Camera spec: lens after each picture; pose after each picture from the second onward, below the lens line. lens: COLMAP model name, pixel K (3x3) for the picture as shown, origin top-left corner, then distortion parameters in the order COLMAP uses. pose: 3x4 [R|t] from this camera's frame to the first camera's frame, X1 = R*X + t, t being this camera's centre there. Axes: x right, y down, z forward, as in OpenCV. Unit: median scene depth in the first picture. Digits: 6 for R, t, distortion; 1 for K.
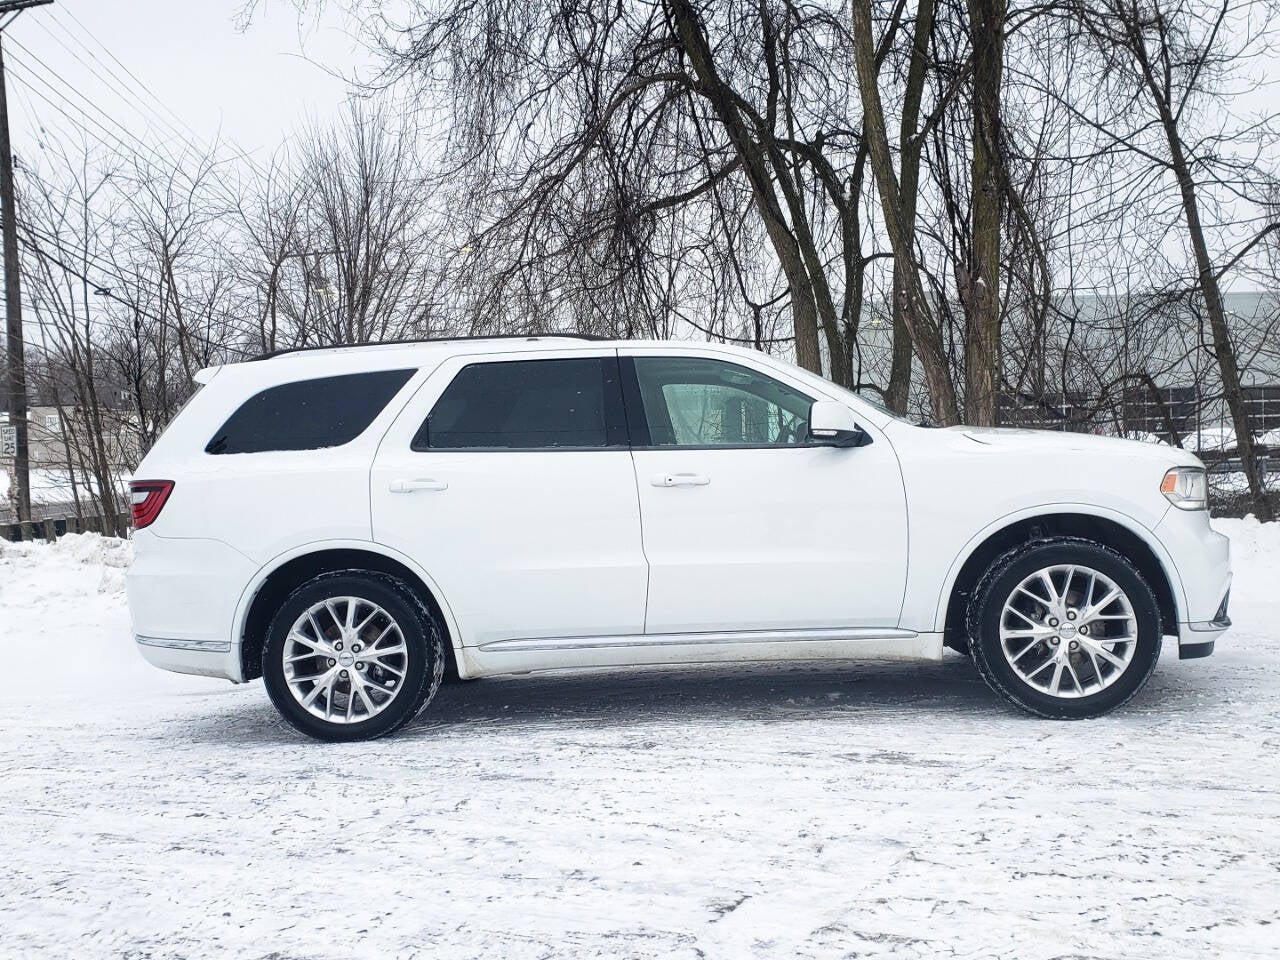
lens RADIAL K [[1327.7, 0, 640.0], [0, 1327.7, 480.0], [0, 0, 1]] dist [0.146459, -0.405921]
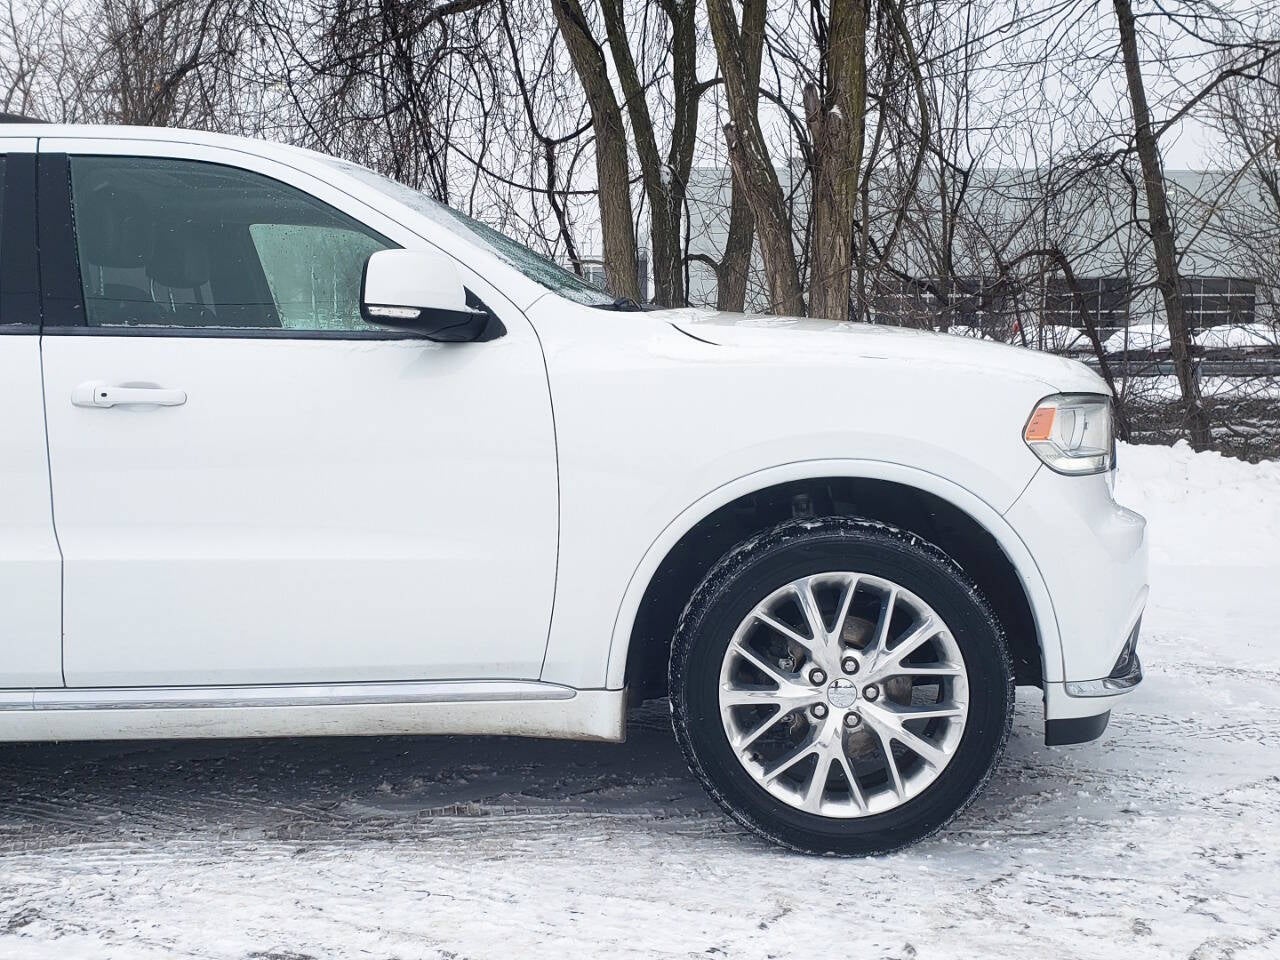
lens RADIAL K [[1387.7, 0, 645.5], [0, 1387.7, 473.4], [0, 0, 1]] dist [0.133771, -0.326814]
pose [[0.997807, 0.018738, 0.063489, 0.191960], [-0.023549, 0.996838, 0.075886, -0.015551], [-0.061866, -0.077214, 0.995093, 0.431273]]
